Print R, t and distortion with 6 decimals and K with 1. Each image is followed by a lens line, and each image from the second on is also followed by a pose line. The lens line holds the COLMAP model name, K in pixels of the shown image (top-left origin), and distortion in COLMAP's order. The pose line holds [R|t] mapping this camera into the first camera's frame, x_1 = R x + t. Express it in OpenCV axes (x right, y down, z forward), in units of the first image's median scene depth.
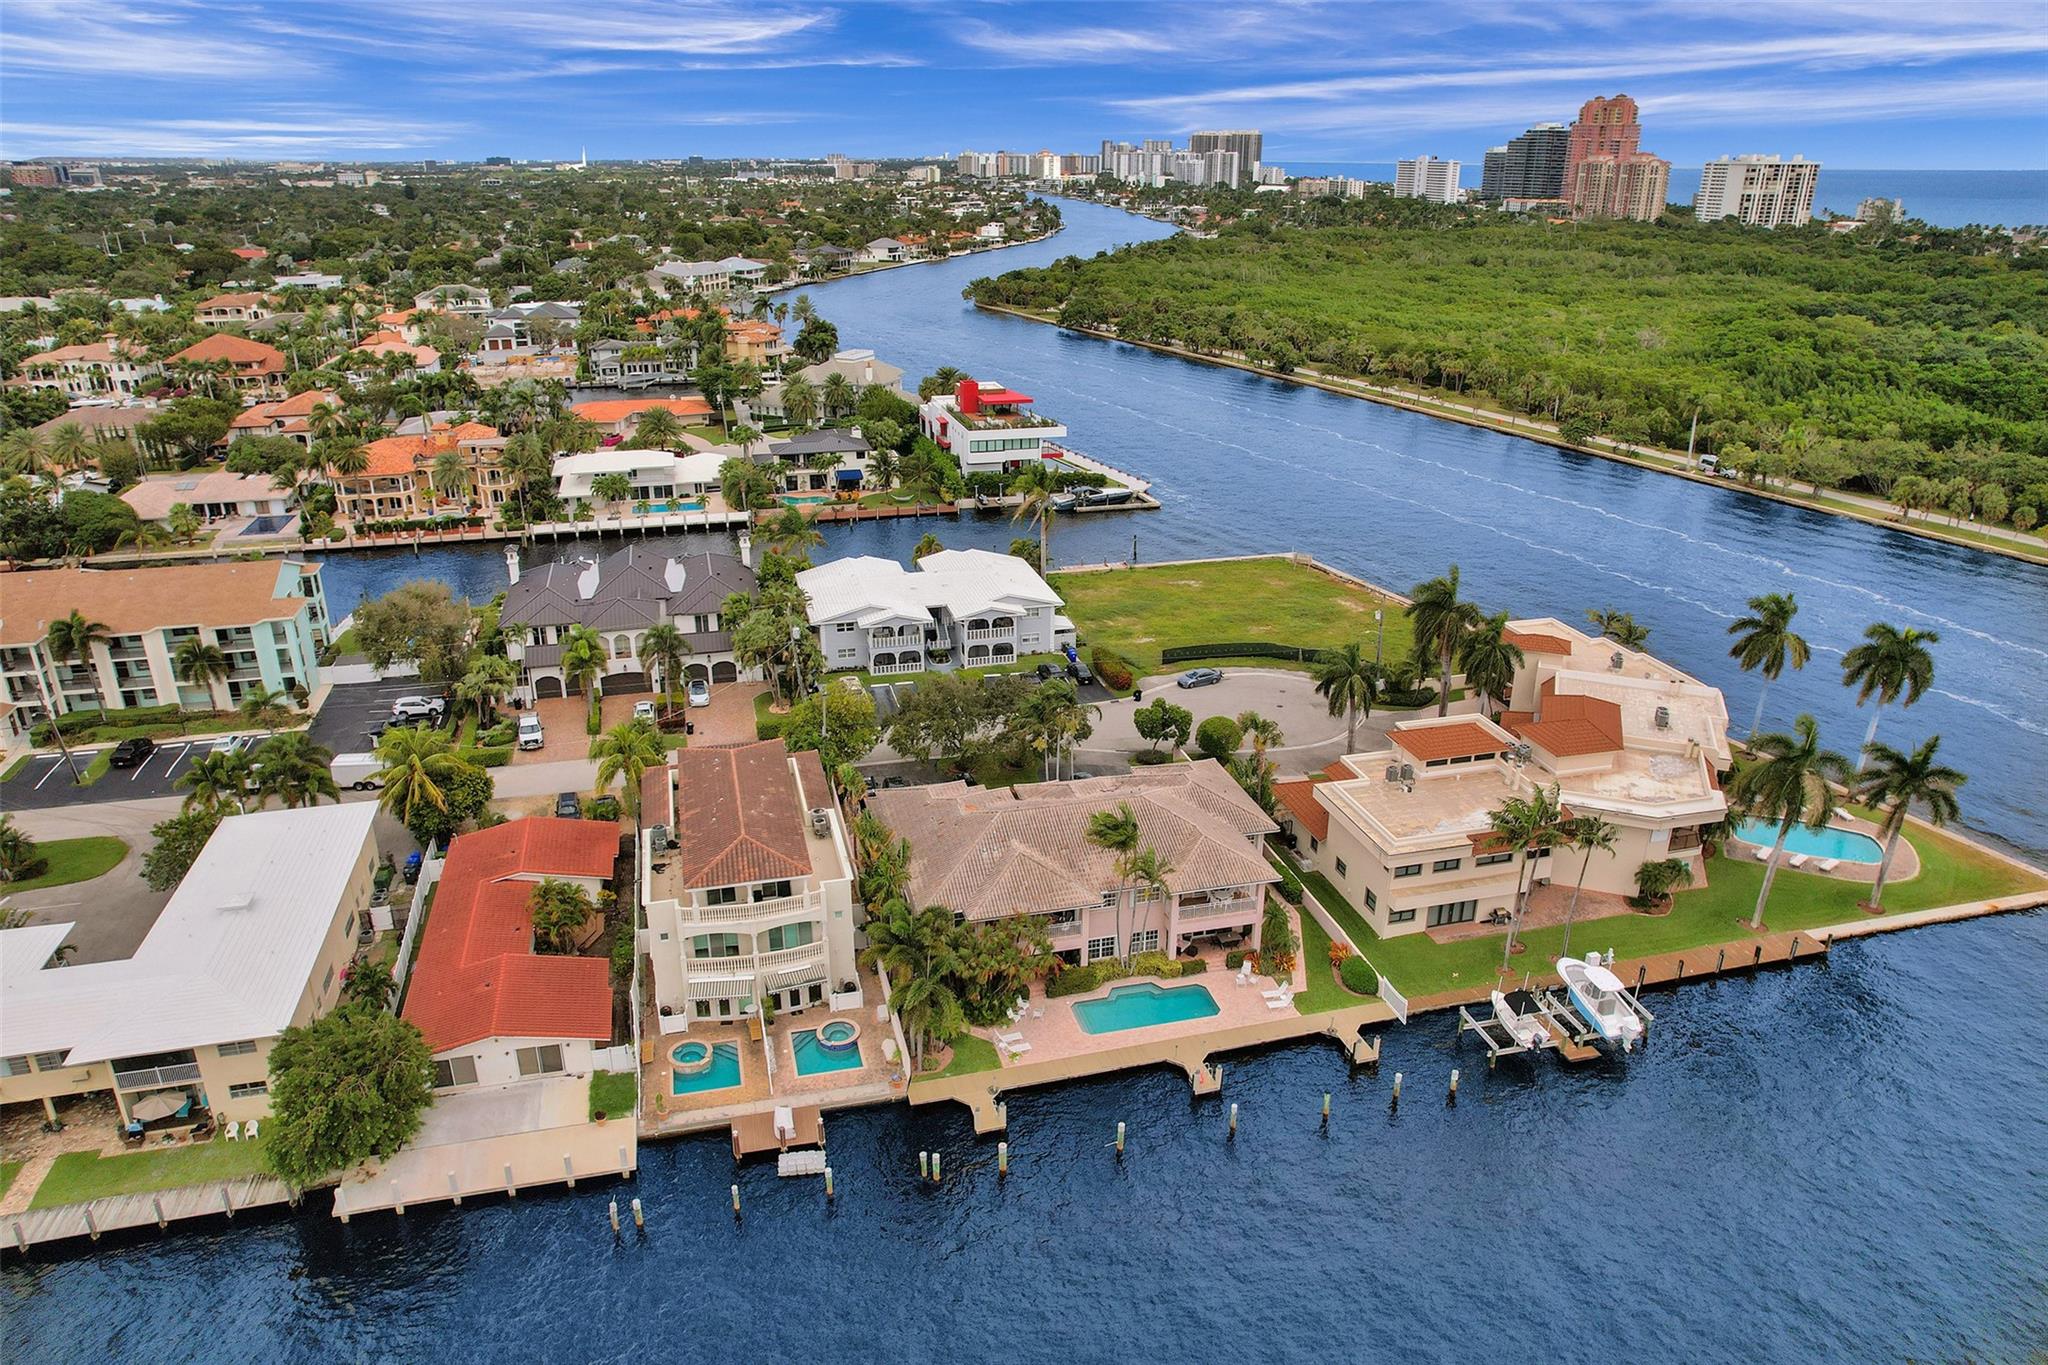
lens RADIAL K [[1353.8, 0, 1029.3], [0, 1353.8, 700.9], [0, 0, 1]] dist [-0.074092, 0.062744]
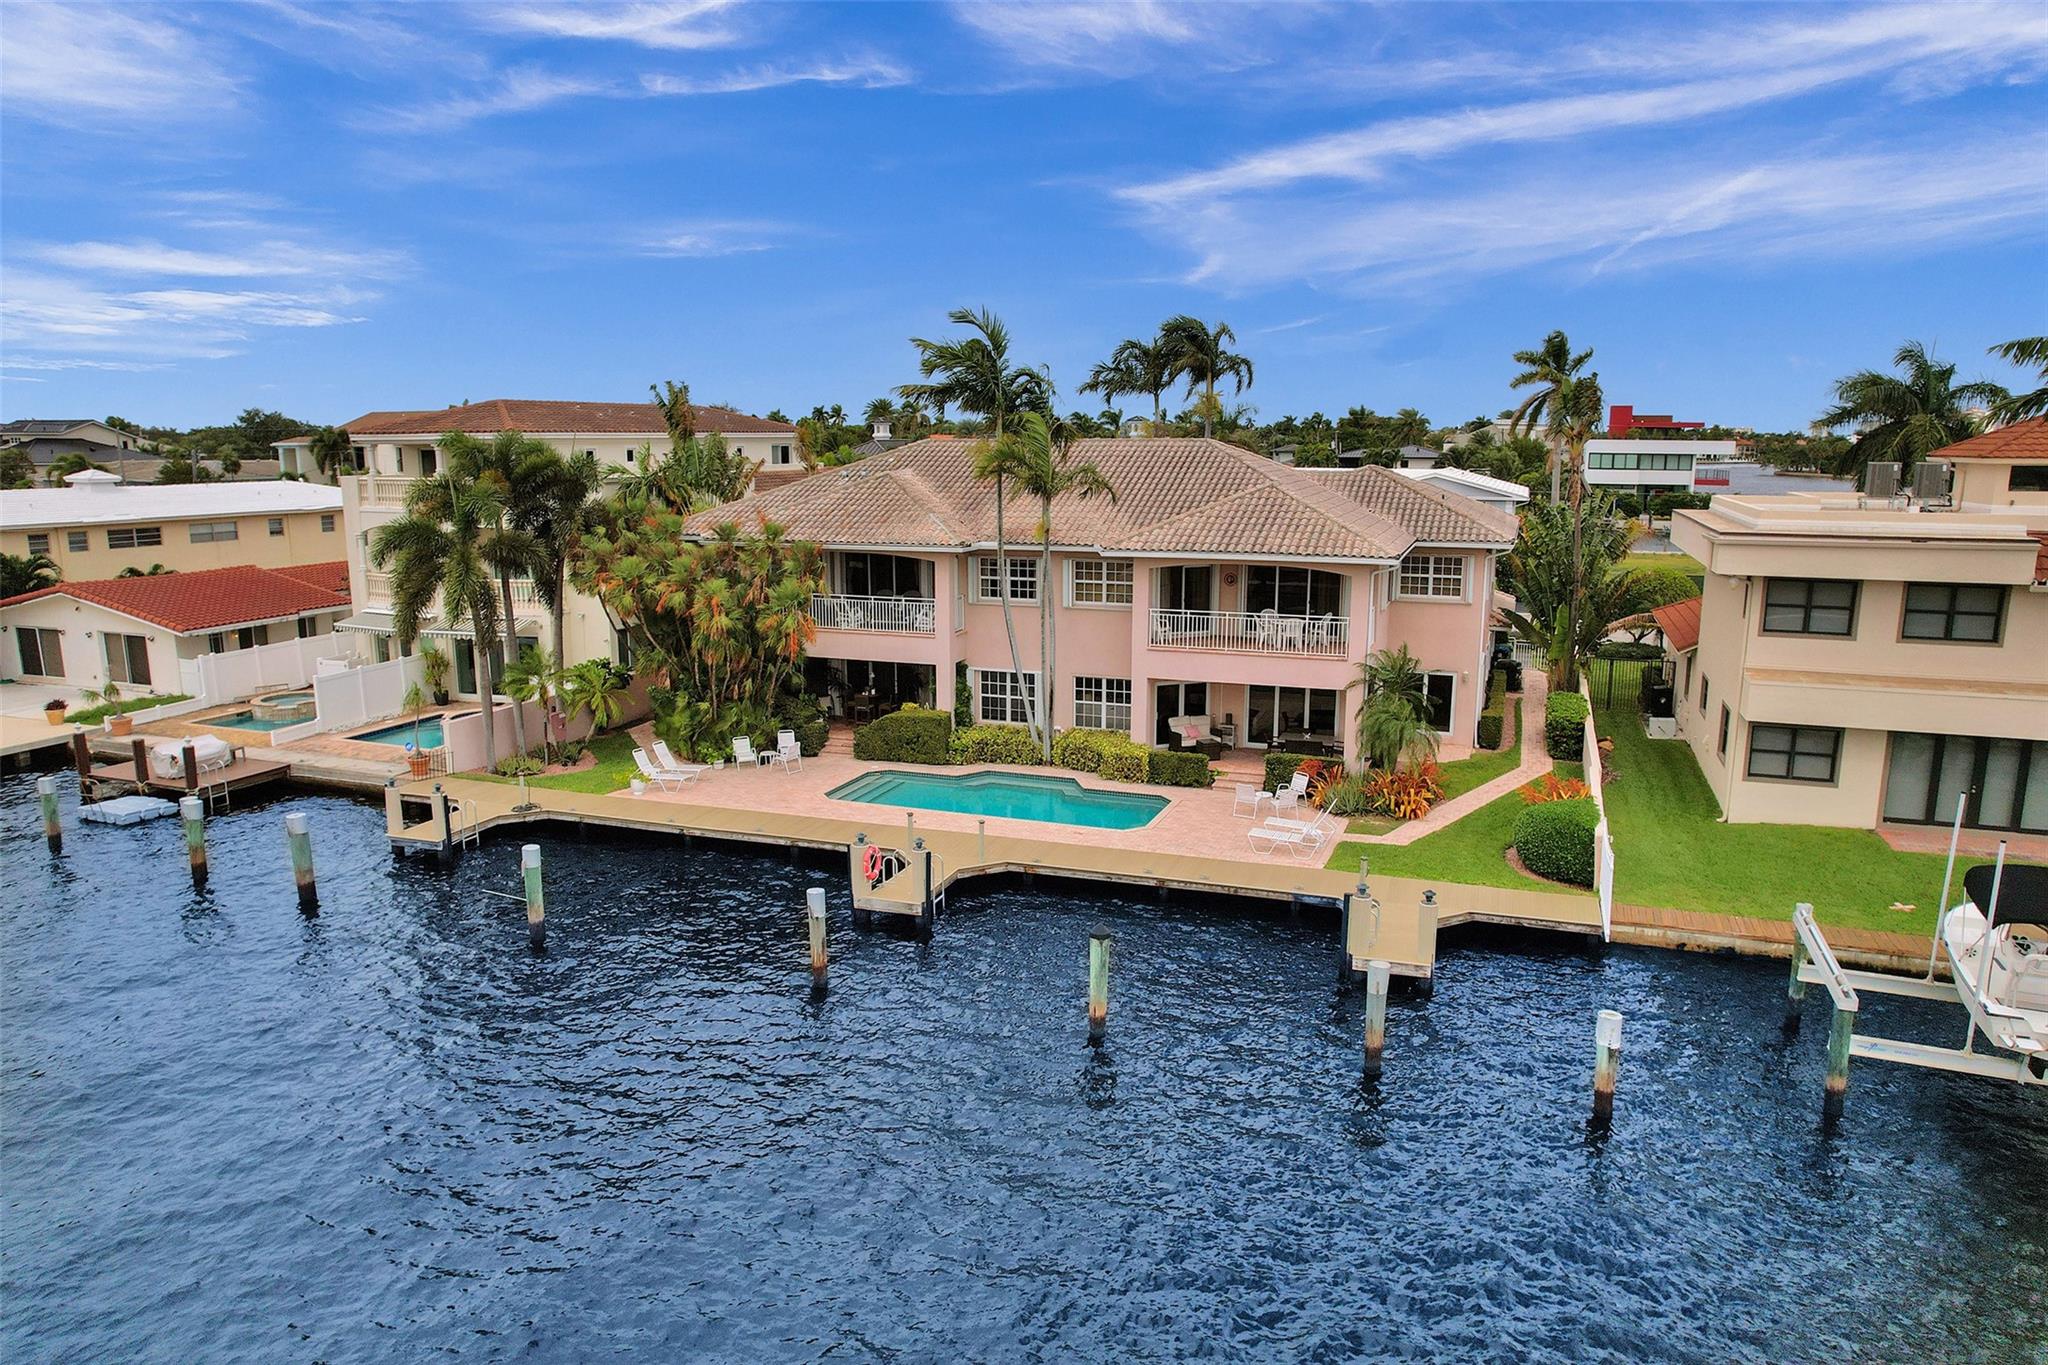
lens RADIAL K [[1340.0, 0, 1036.8], [0, 1340.0, 703.0], [0, 0, 1]] dist [-0.073278, 0.064366]
pose [[0.816927, 0.106328, -0.566856, 0.237609], [-0.215232, 0.968059, -0.128599, 0.178532], [0.535076, 0.227062, 0.813718, 0.465441]]
